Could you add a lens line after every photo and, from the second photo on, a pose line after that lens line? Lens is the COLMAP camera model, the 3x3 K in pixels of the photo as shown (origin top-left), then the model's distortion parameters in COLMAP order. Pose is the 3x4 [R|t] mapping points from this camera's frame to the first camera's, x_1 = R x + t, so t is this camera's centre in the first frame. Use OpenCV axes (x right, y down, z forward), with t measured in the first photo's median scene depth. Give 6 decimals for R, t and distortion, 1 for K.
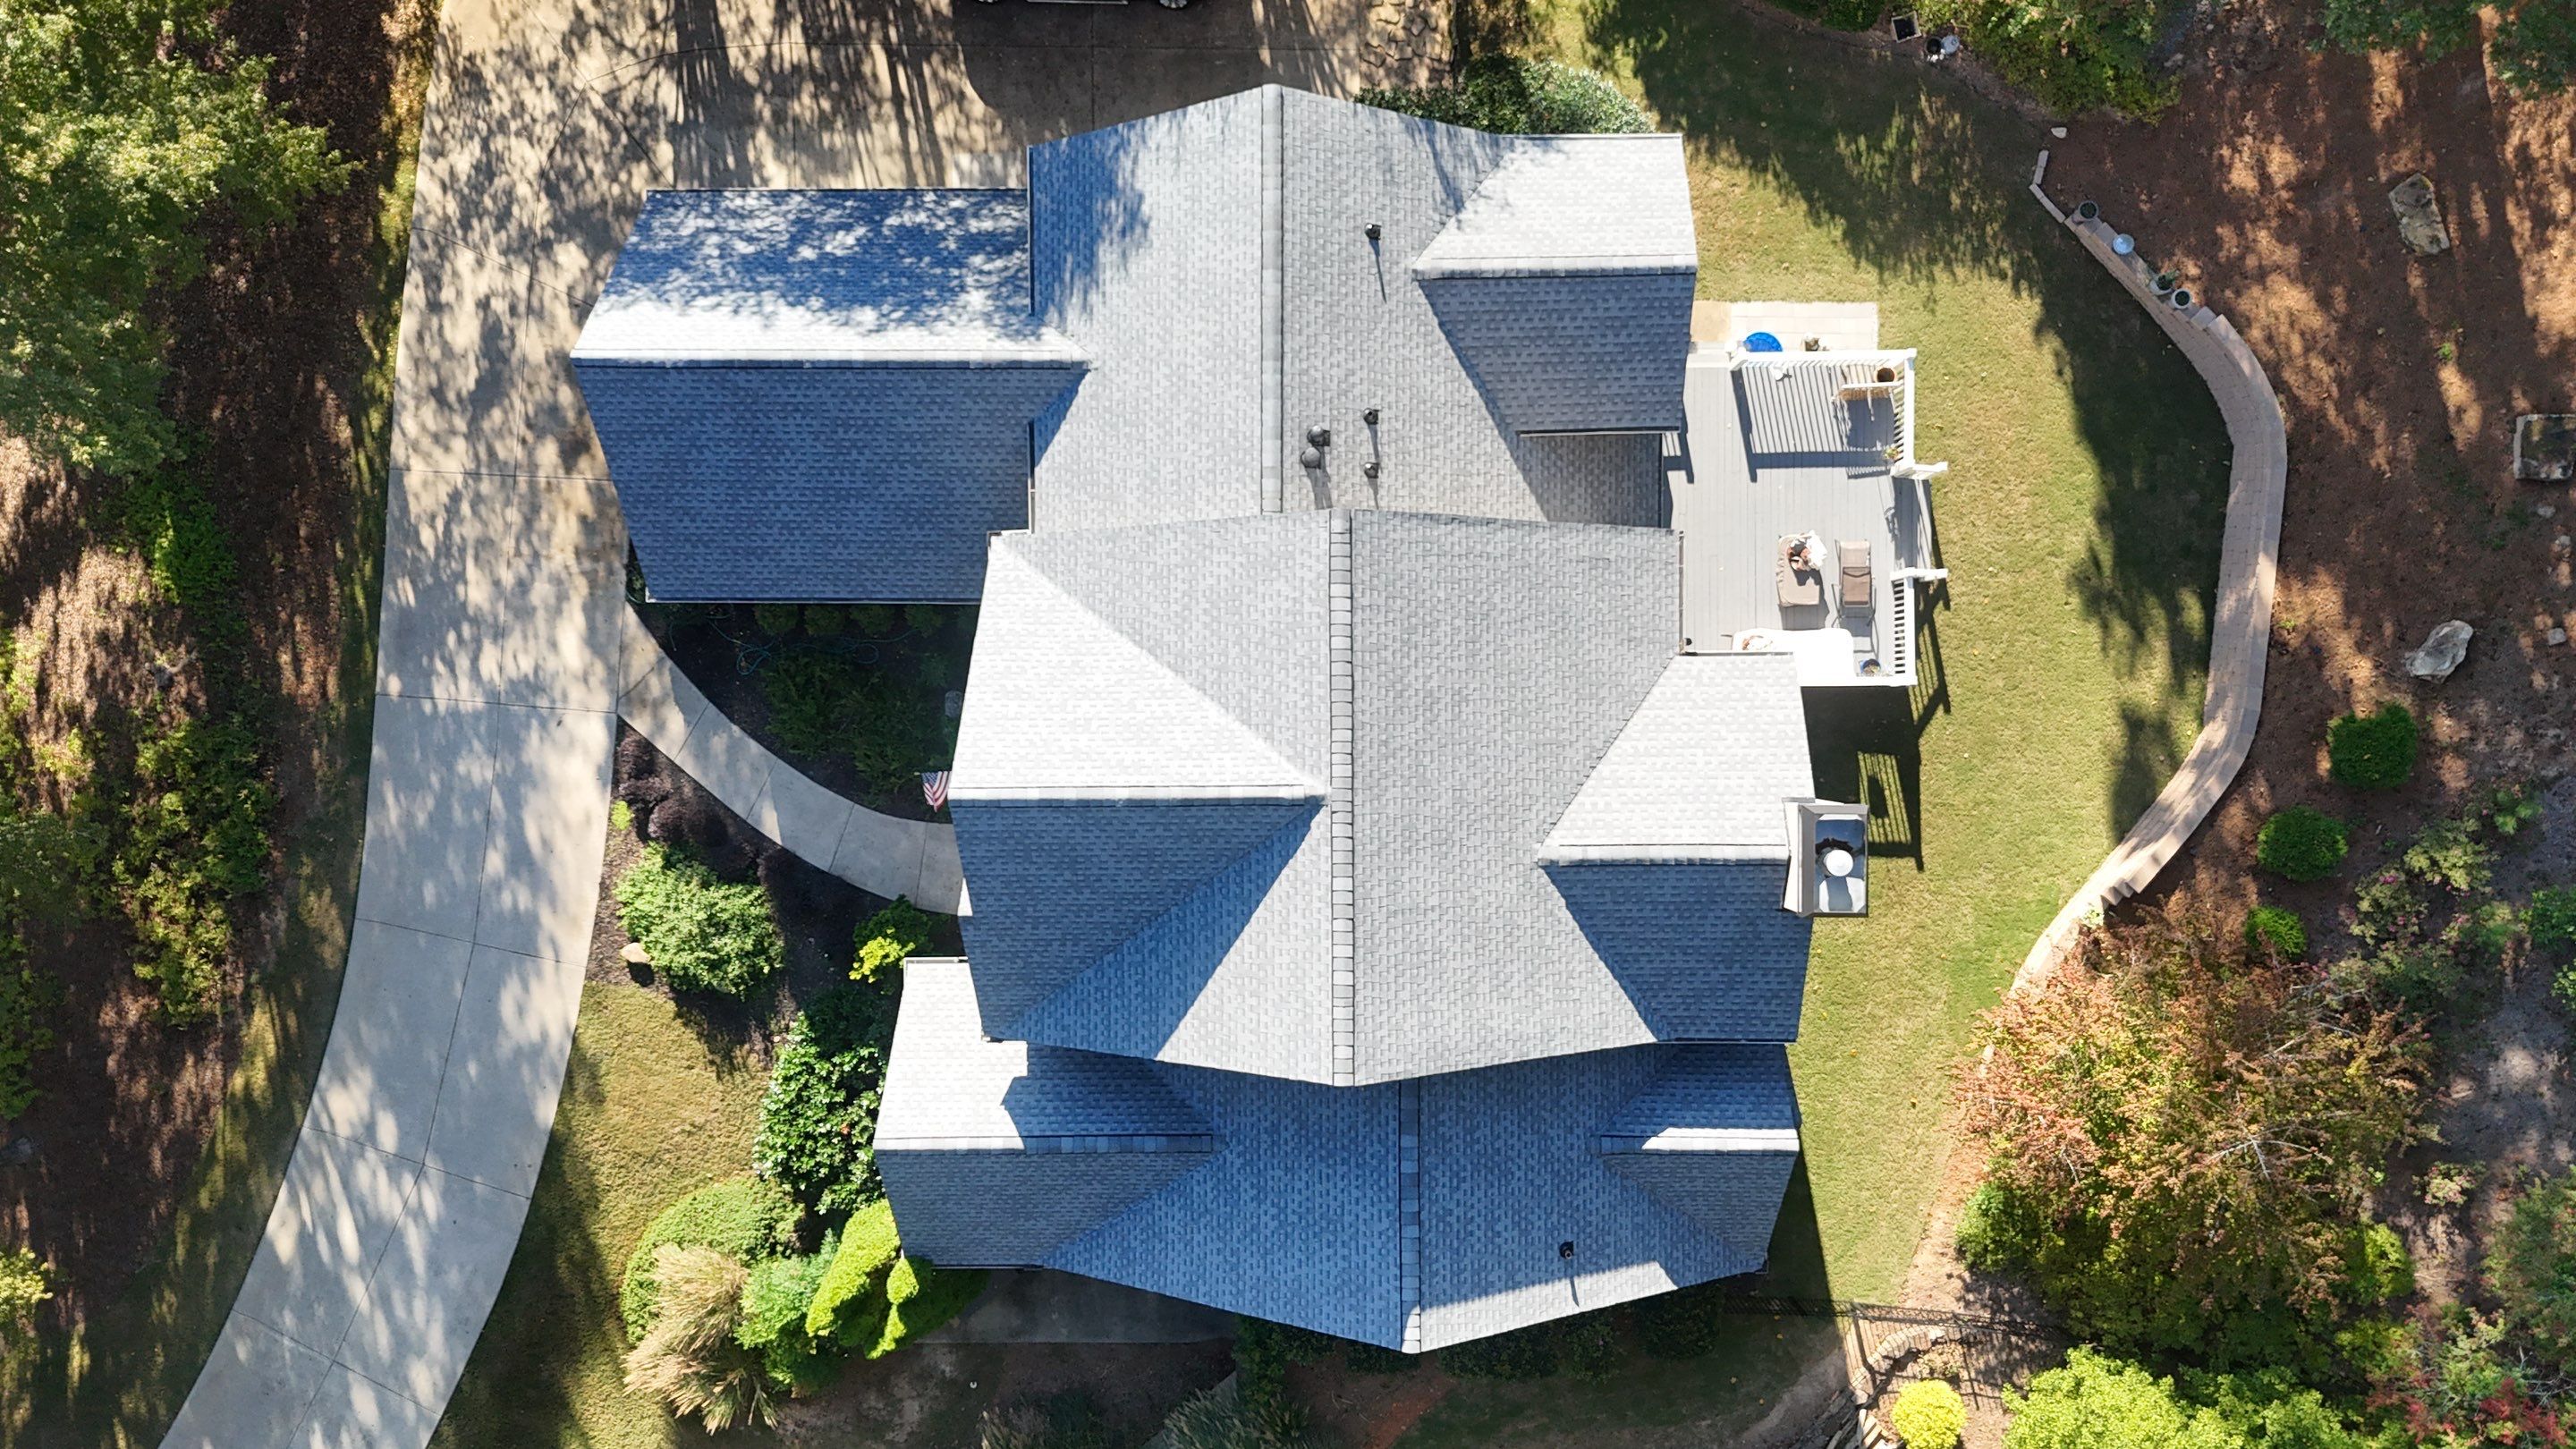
lens RADIAL K [[1889.8, 0, 1288.0], [0, 1889.8, 724.5], [0, 0, 1]] dist [0.075140, 0.002371]
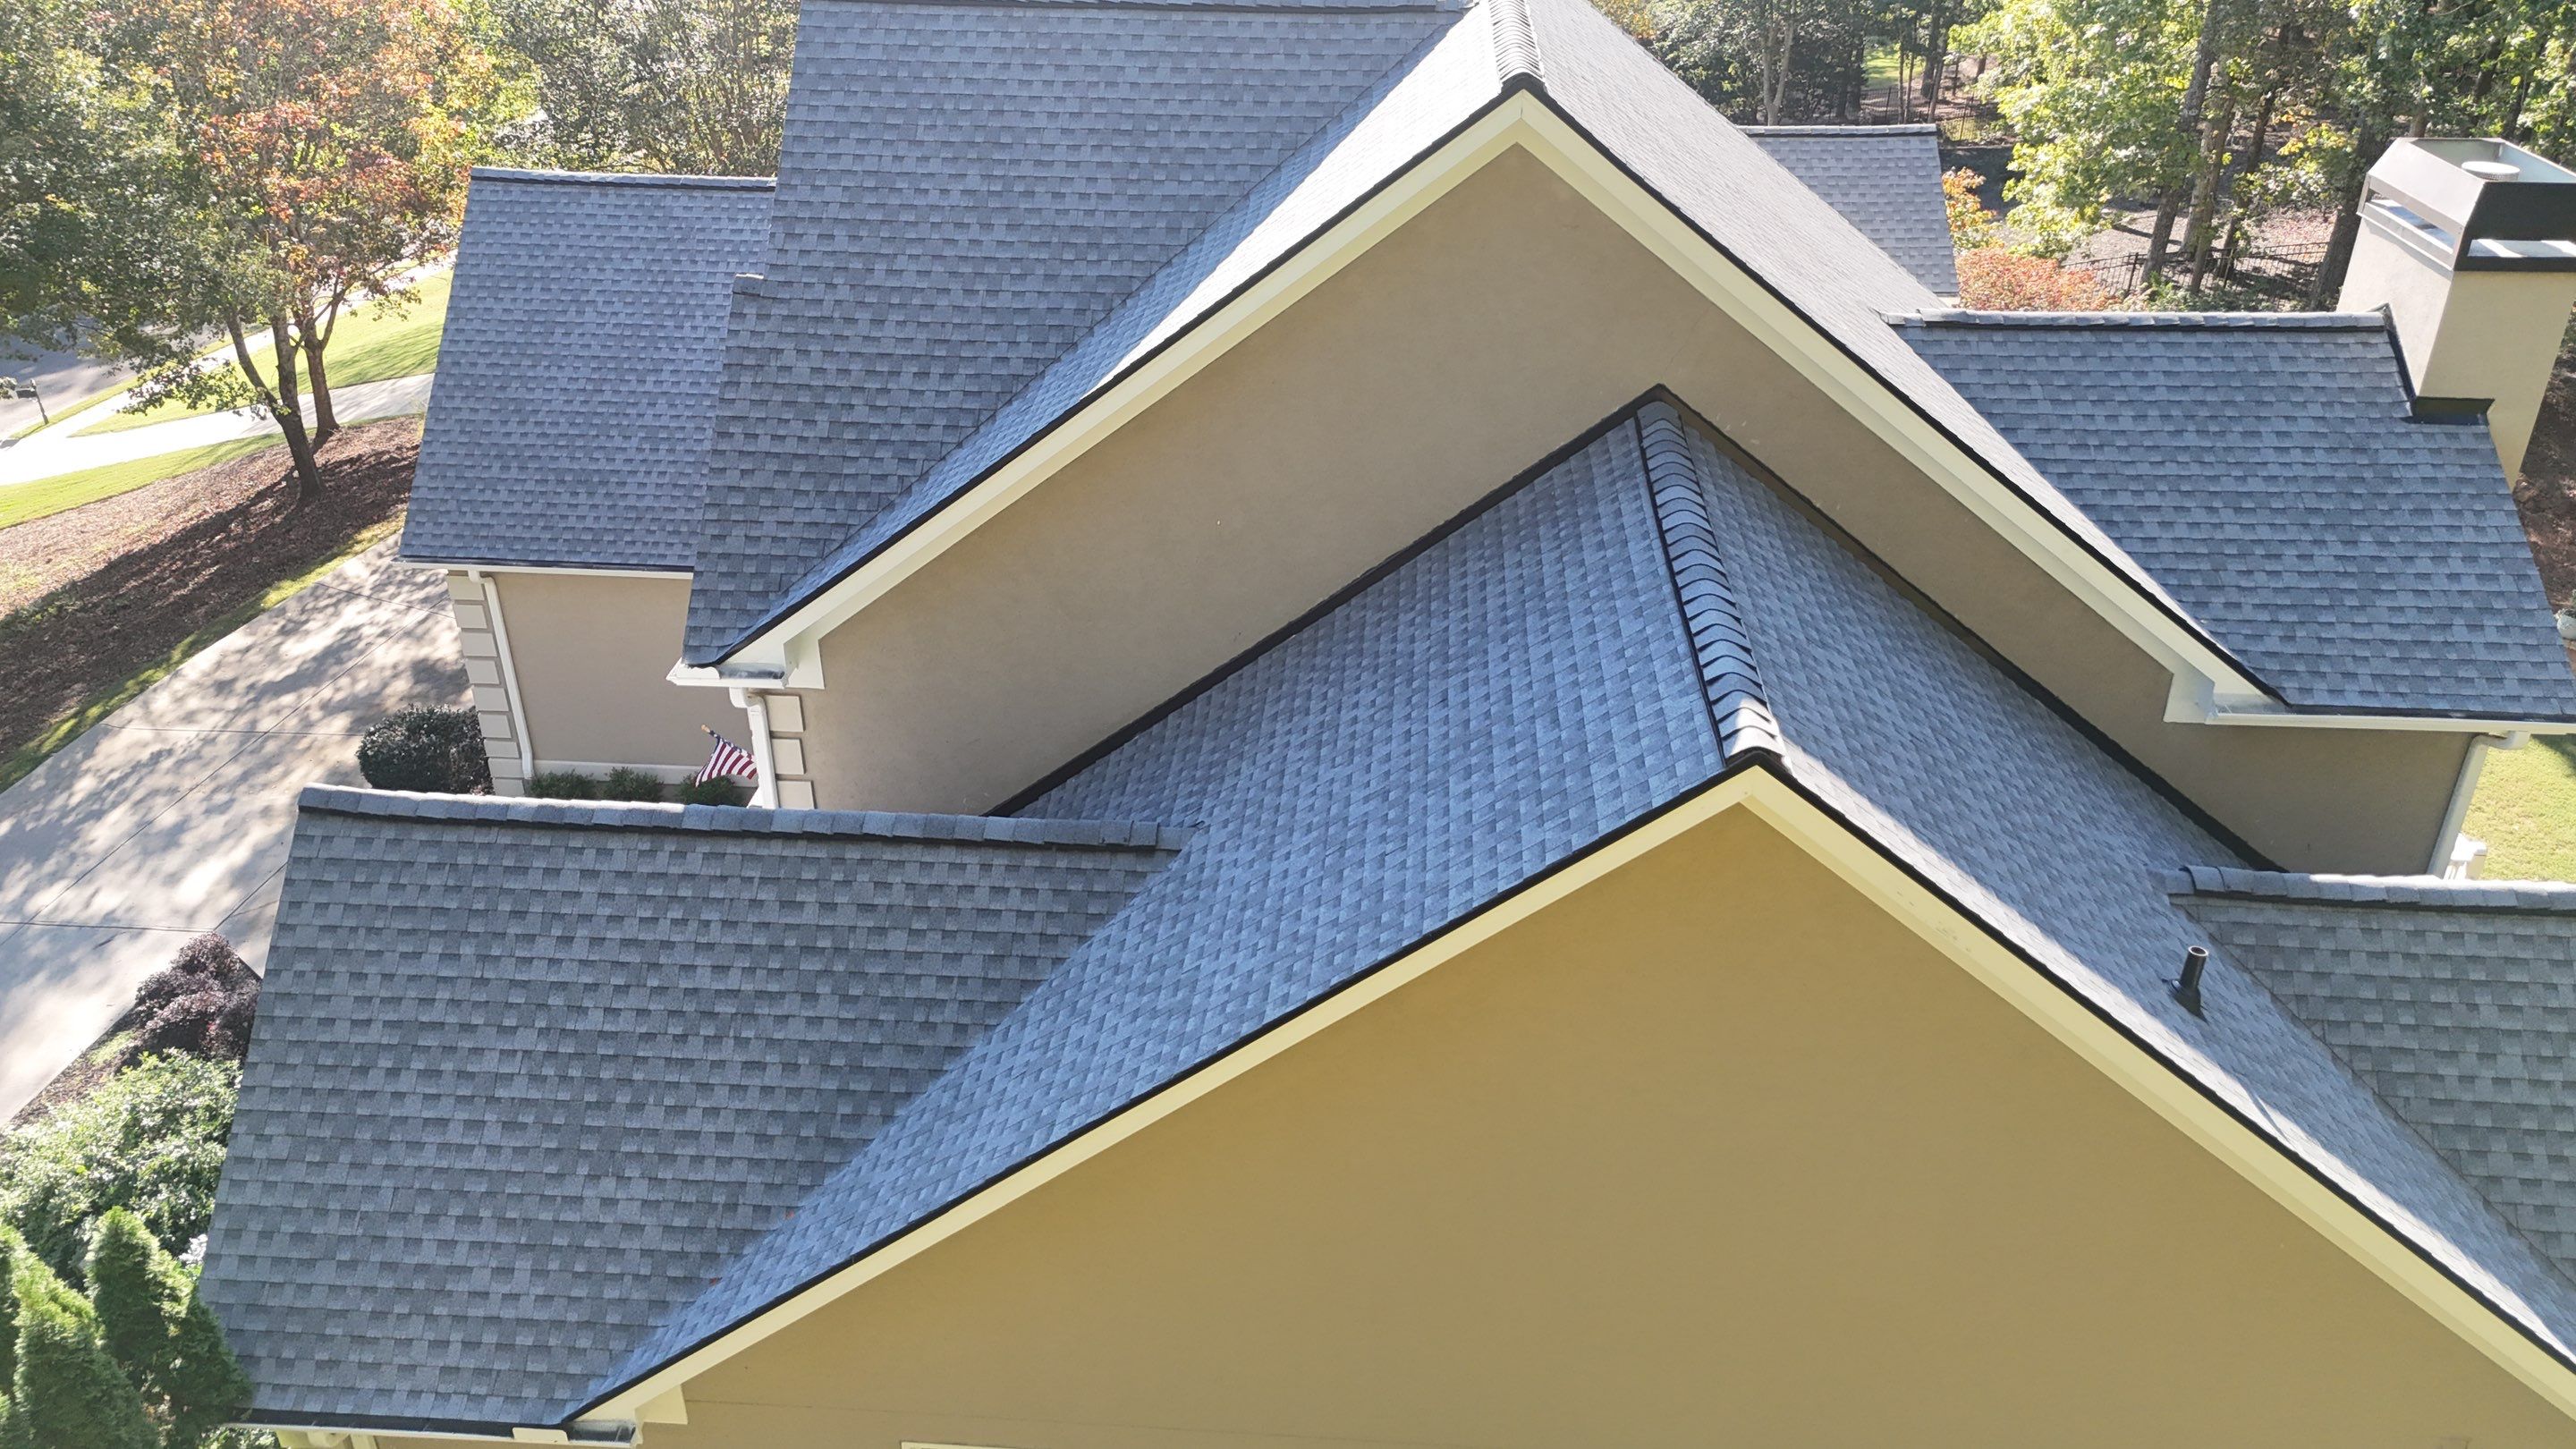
lens RADIAL K [[1889.8, 0, 1288.0], [0, 1889.8, 724.5], [0, 0, 1]] dist [0.075140, 0.002371]
pose [[0.996321, 0.065305, -0.055490, 0.007568], [-0.081054, 0.507868, -0.857613, 0.442151], [-0.027825, 0.858956, 0.511292, 0.623022]]
